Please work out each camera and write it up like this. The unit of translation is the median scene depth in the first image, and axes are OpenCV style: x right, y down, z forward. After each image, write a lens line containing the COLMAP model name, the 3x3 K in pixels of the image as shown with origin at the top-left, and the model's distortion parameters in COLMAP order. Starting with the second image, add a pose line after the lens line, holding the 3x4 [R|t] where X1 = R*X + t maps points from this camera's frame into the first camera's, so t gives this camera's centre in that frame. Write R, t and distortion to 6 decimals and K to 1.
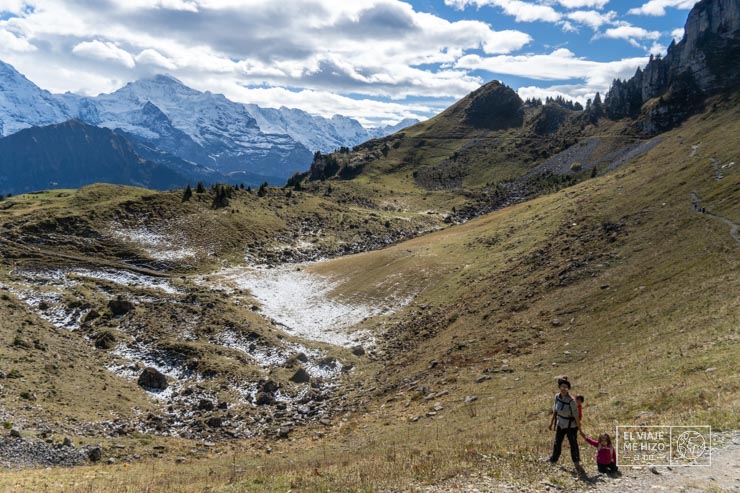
lens RADIAL K [[556.1, 0, 367.6], [0, 556.1, 246.3], [0, 0, 1]] dist [-0.001366, -0.003825]
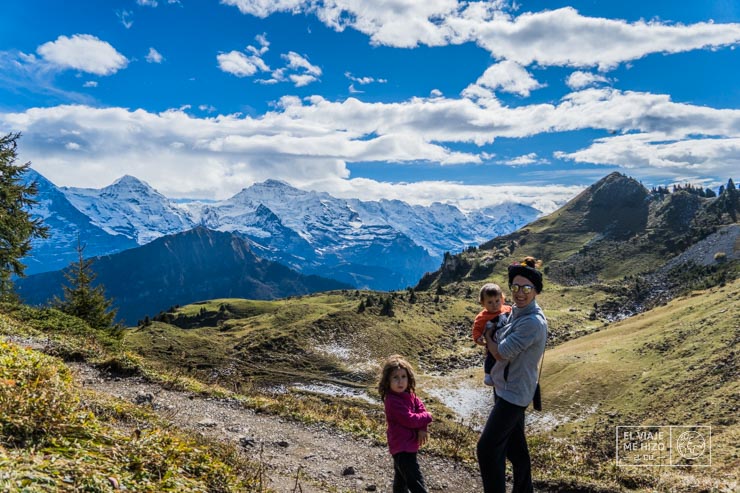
lens RADIAL K [[556.1, 0, 371.8], [0, 556.1, 246.6], [0, 0, 1]] dist [-0.001366, -0.003825]
pose [[0.983400, -0.061725, -0.170629, -0.069464], [0.034600, 0.986897, -0.157598, -0.027060], [0.178121, 0.149078, 0.972650, -0.083007]]
